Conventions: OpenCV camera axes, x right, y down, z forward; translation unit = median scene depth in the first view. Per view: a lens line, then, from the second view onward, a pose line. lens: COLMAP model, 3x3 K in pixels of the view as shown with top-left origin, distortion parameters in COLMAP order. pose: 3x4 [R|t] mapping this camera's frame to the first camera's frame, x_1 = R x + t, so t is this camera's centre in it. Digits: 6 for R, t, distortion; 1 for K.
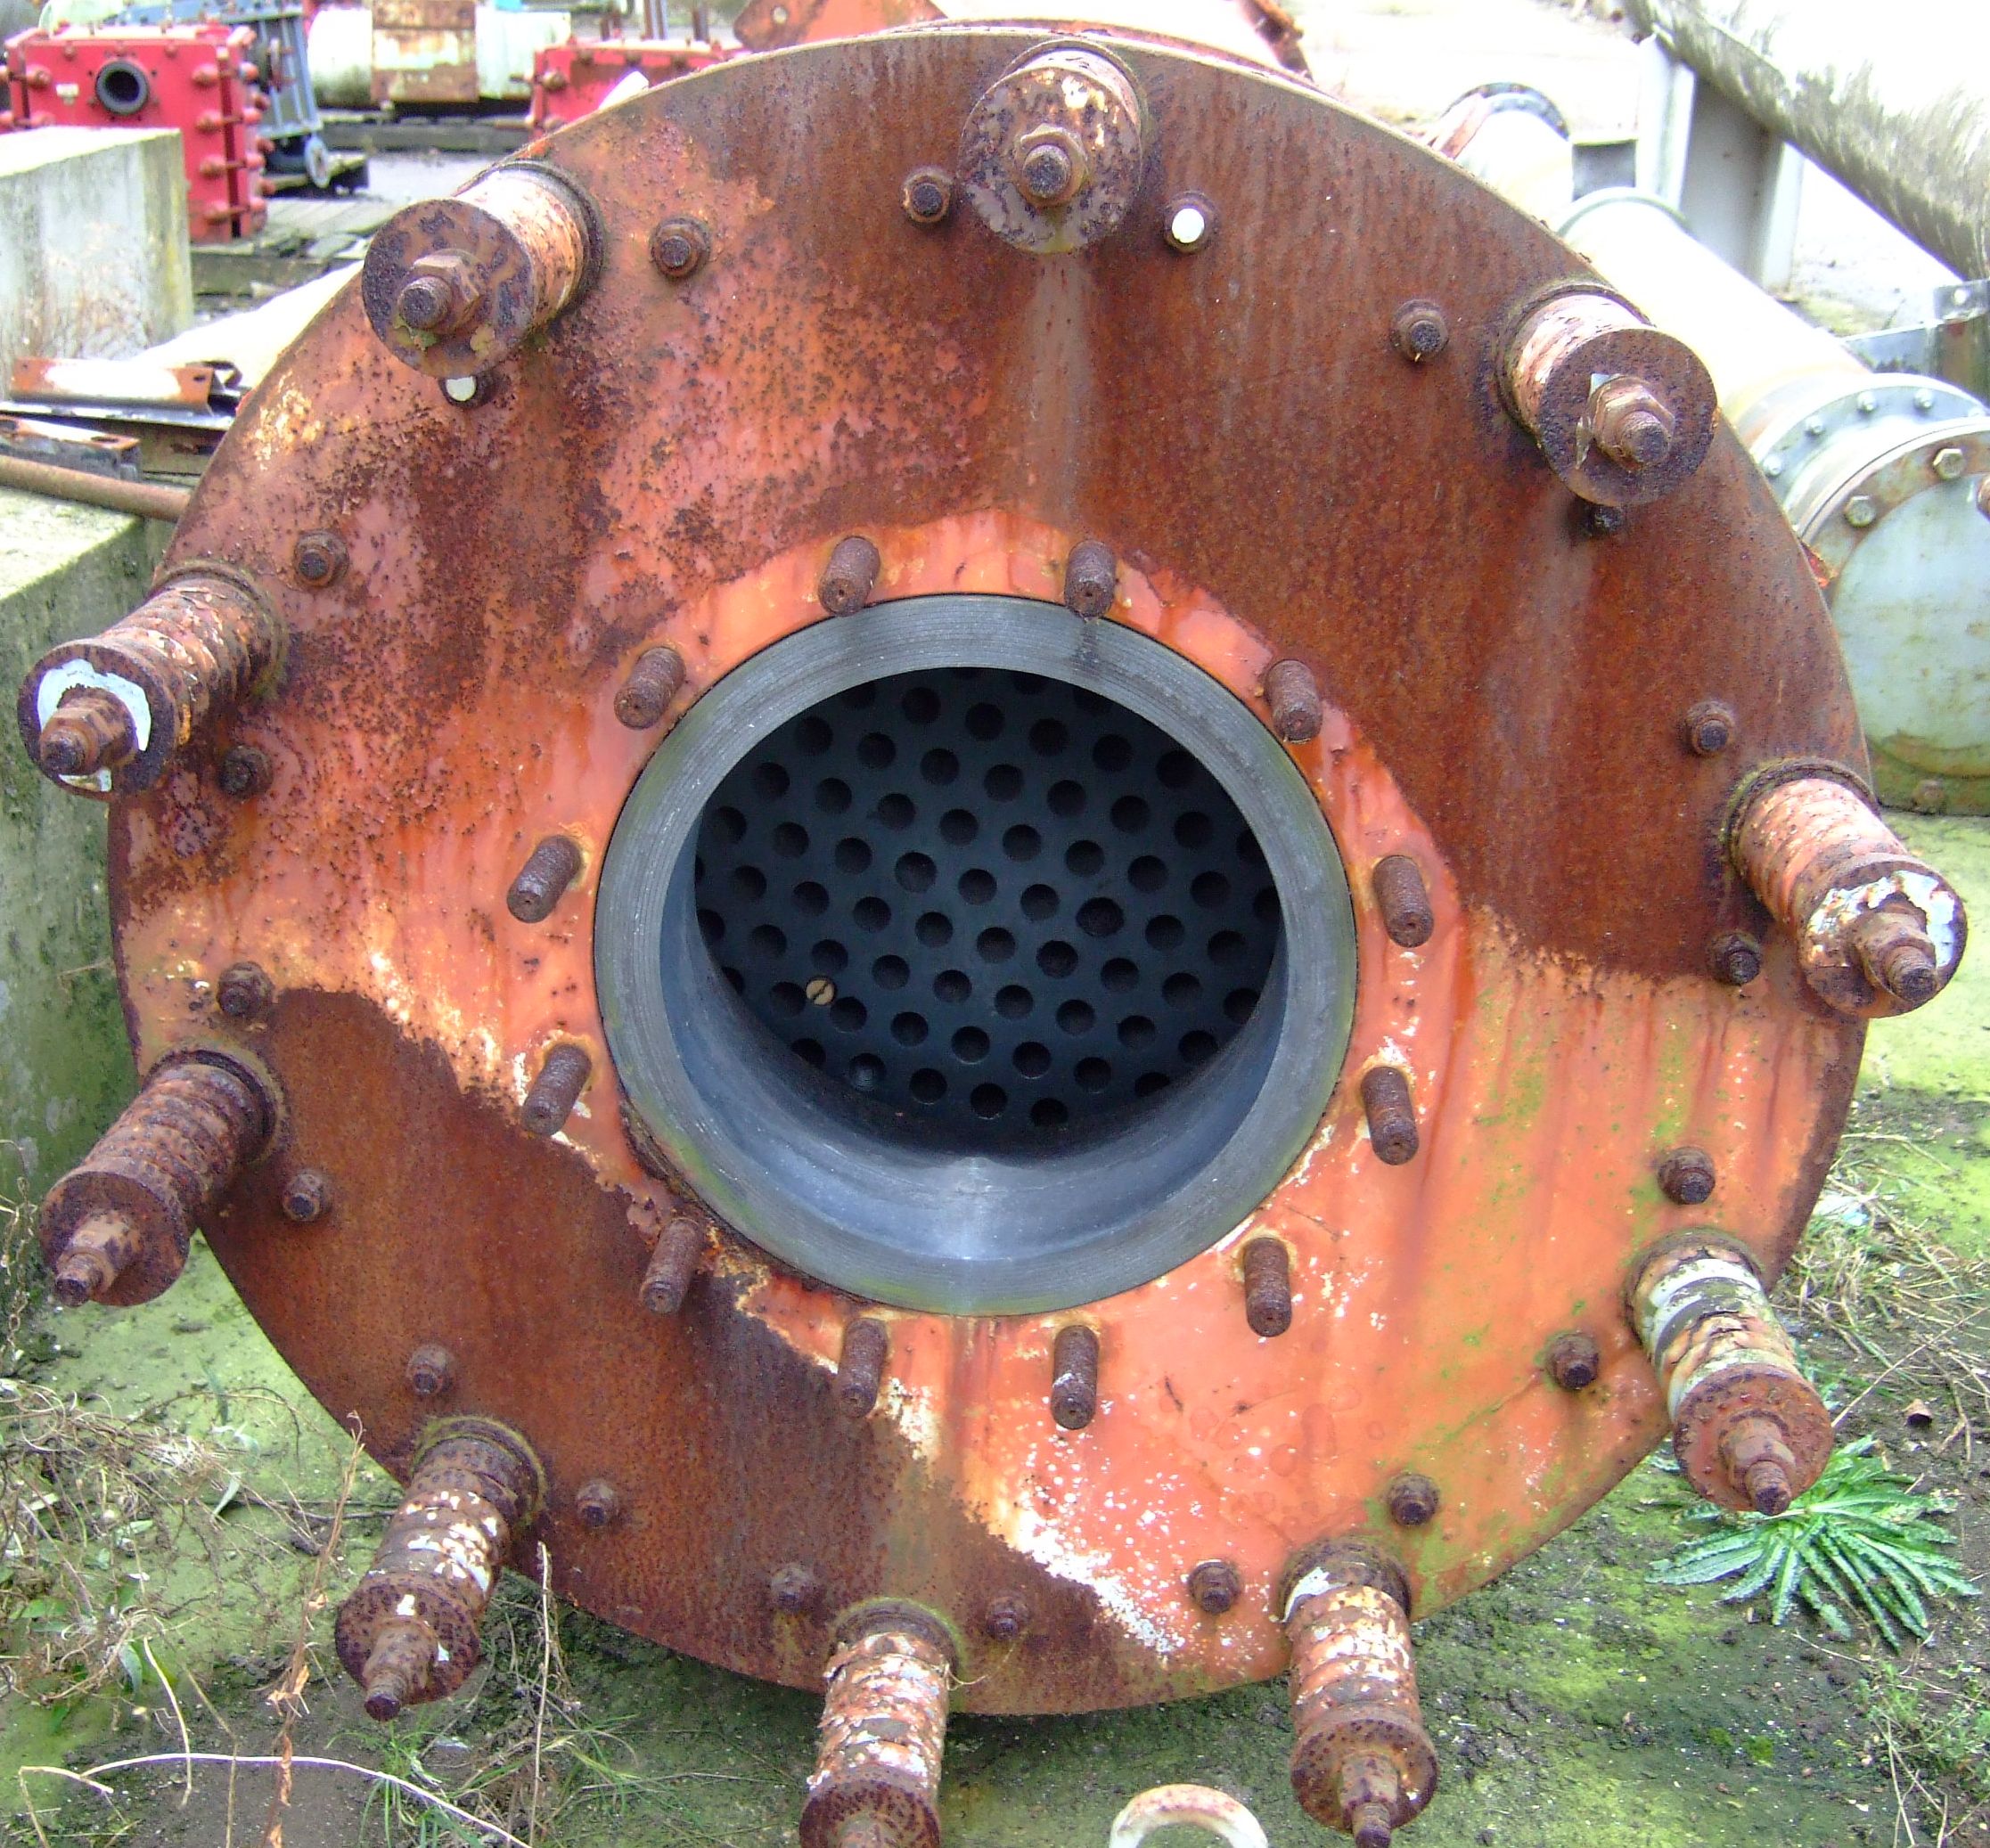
lens RADIAL K [[2906.4, 0, 995.1], [0, 2906.4, 925.4], [0, 0, 1]] dist [-0.048694, 0.000000]
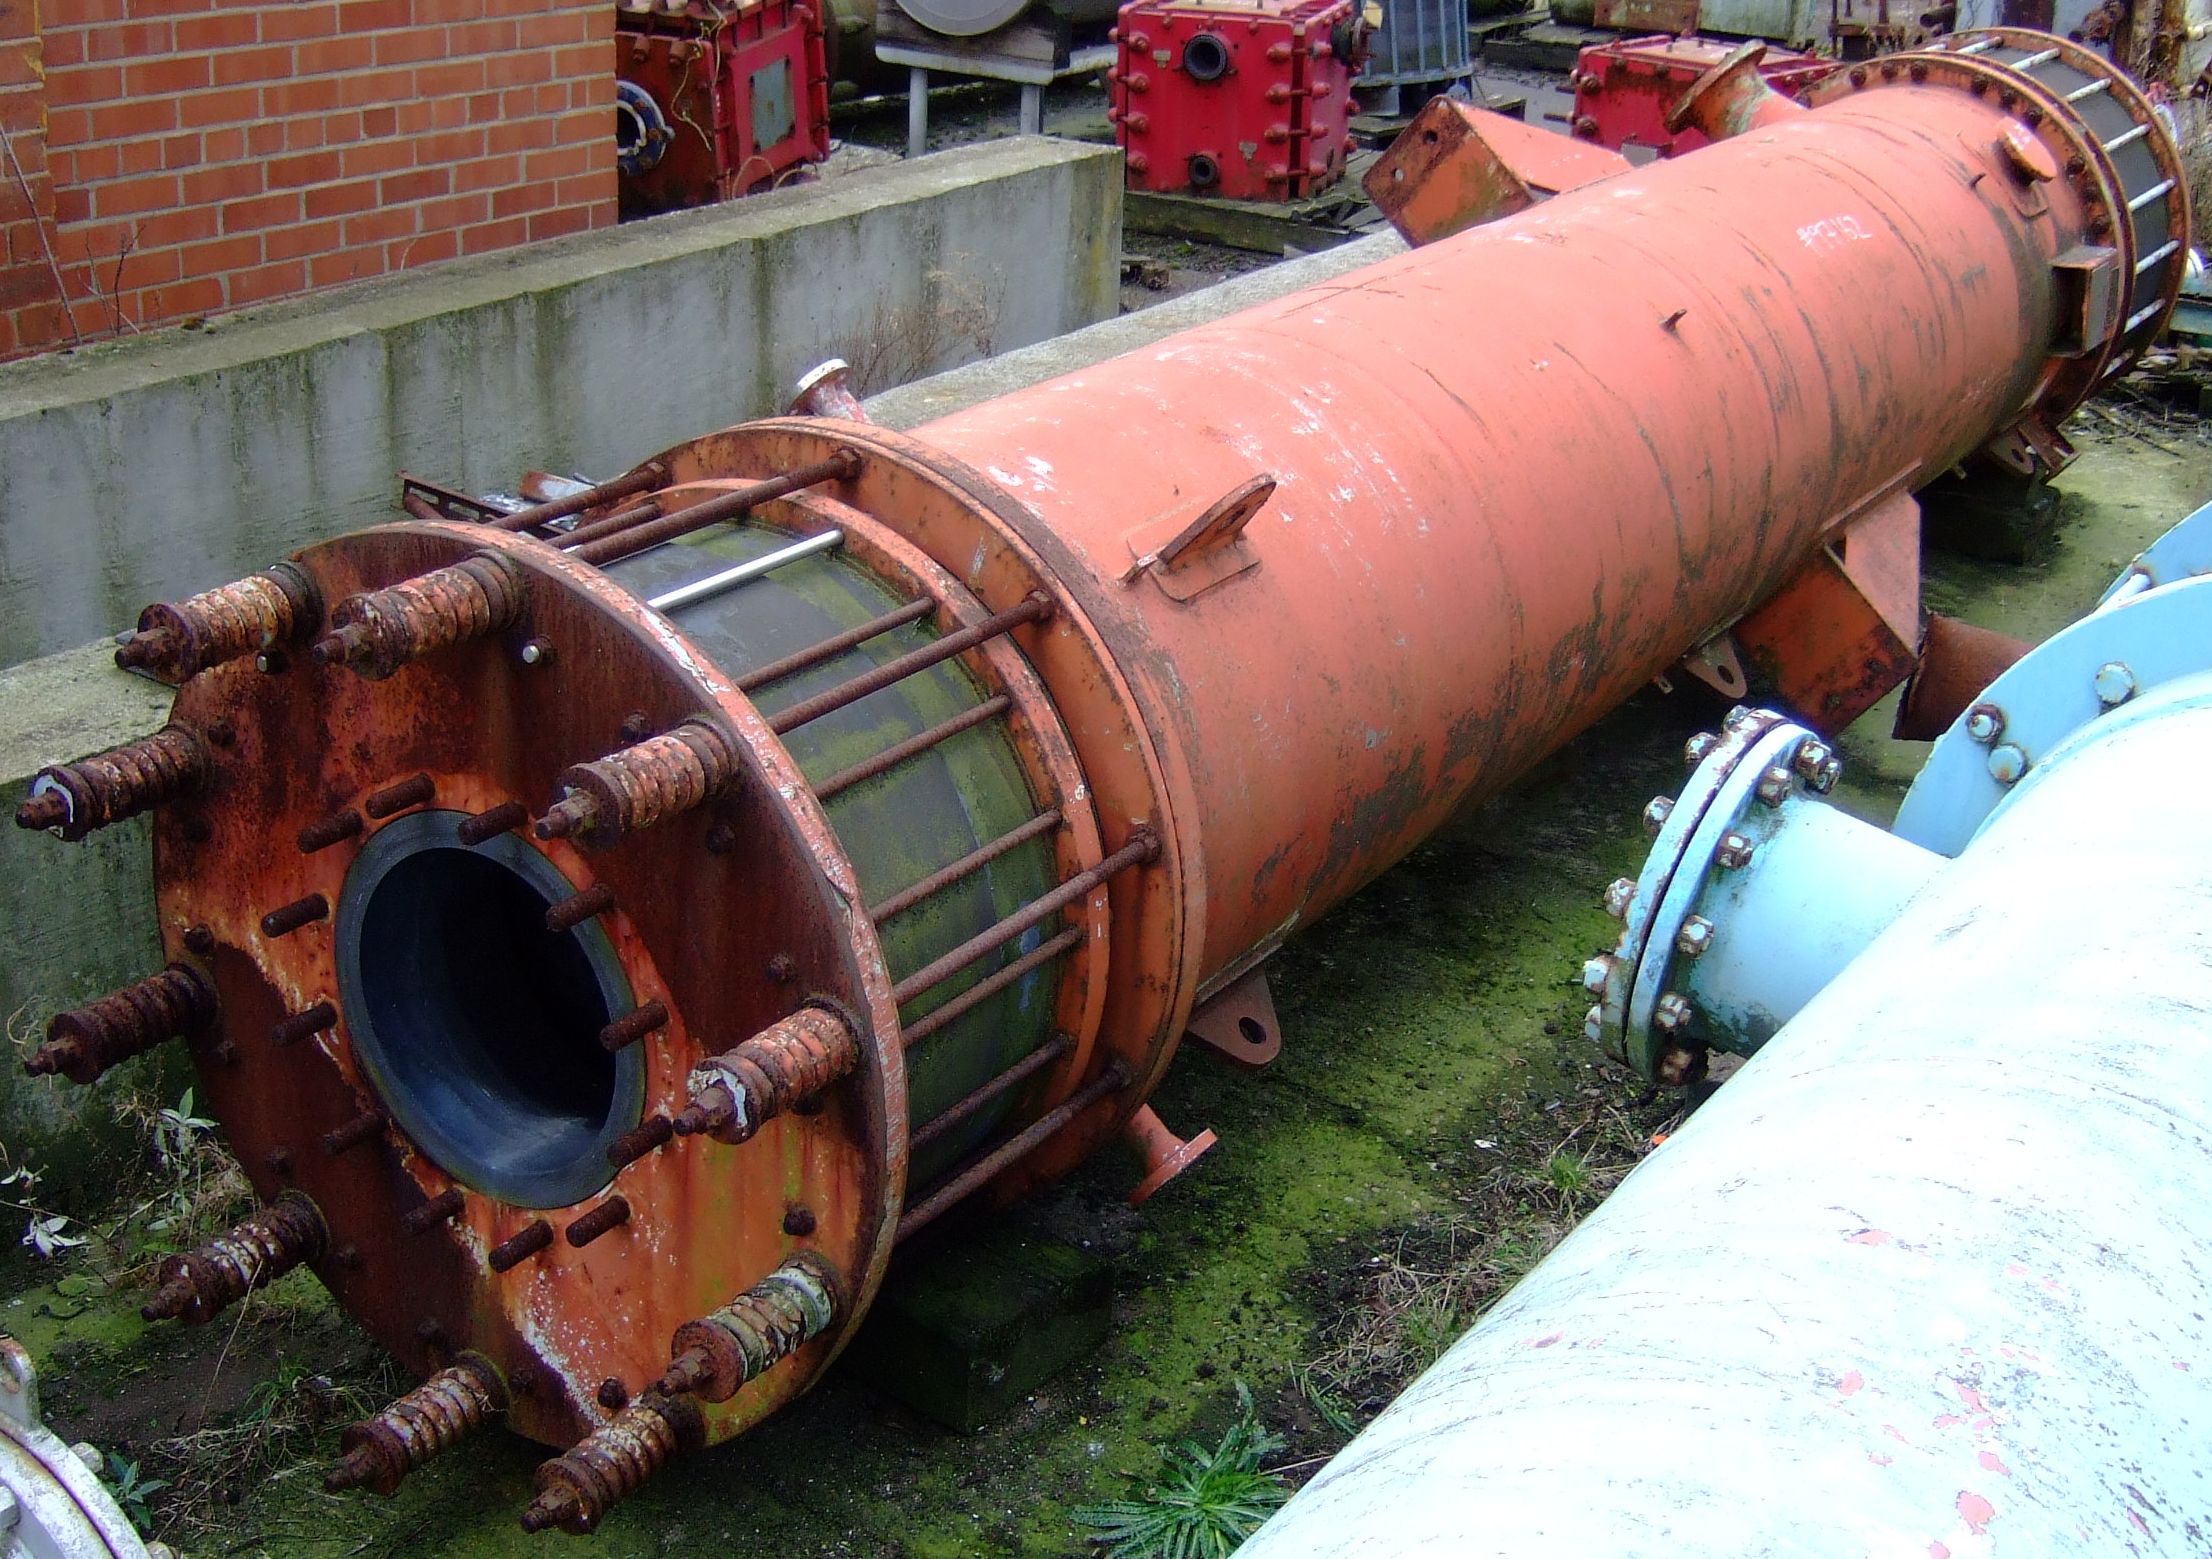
lens RADIAL K [[3579.8, 0, 1106.2], [0, 3579.8, 778.6], [0, 0, 1]] dist [-0.027654, 0.000000]
pose [[0.858934, 0.186032, -0.477099, 1.356632], [-0.181909, 0.981758, 0.055314, -0.319600], [0.478686, 0.039278, 0.877107, -0.779931]]
